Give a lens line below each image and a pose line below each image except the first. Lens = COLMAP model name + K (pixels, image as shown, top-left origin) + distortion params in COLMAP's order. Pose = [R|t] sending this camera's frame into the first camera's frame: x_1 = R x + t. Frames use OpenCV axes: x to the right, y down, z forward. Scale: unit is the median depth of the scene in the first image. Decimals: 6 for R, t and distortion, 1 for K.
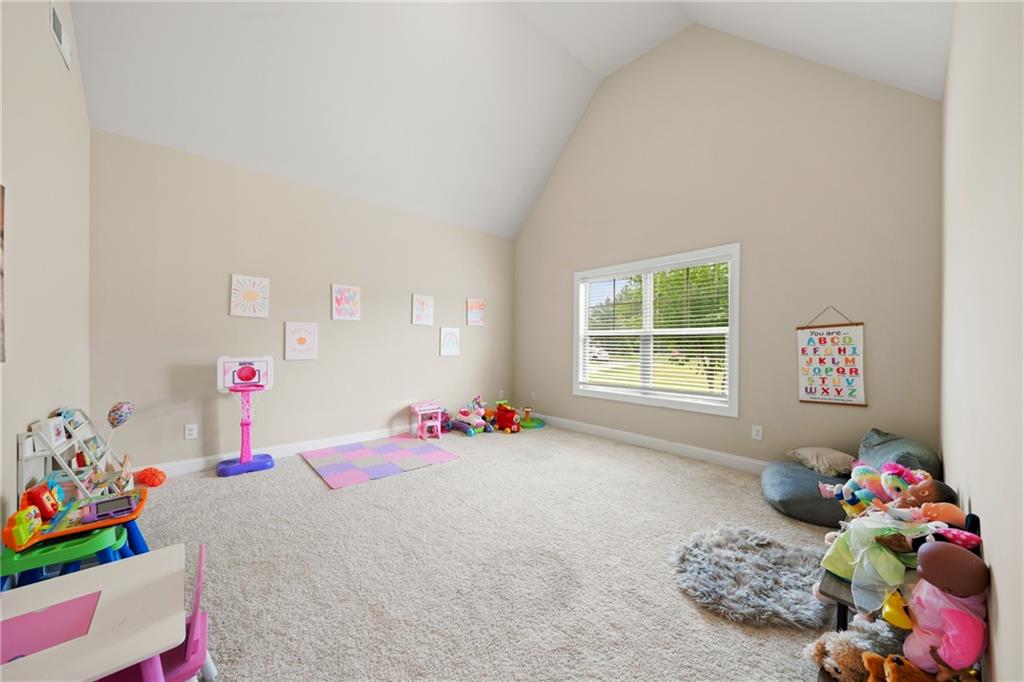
lens RADIAL K [[355.2, 0, 508.9], [0, 355.2, 343.7], [0, 0, 1]] dist [-0.000905, -0.000023]
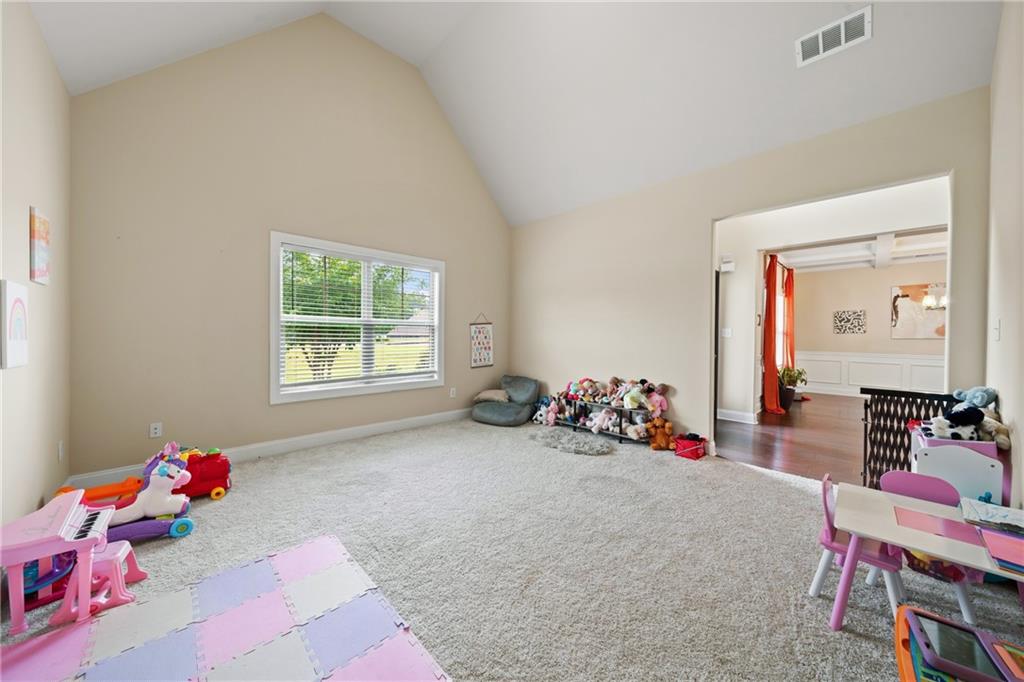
lens RADIAL K [[355.2, 0, 506.1], [0, 355.2, 335.4], [0, 0, 1]] dist [-0.000905, -0.000023]
pose [[-0.040265, -0.008705, 0.999151, -0.862170], [-0.011061, 0.999905, 0.008266, -0.006555], [-0.999128, -0.010719, -0.040358, 0.901832]]
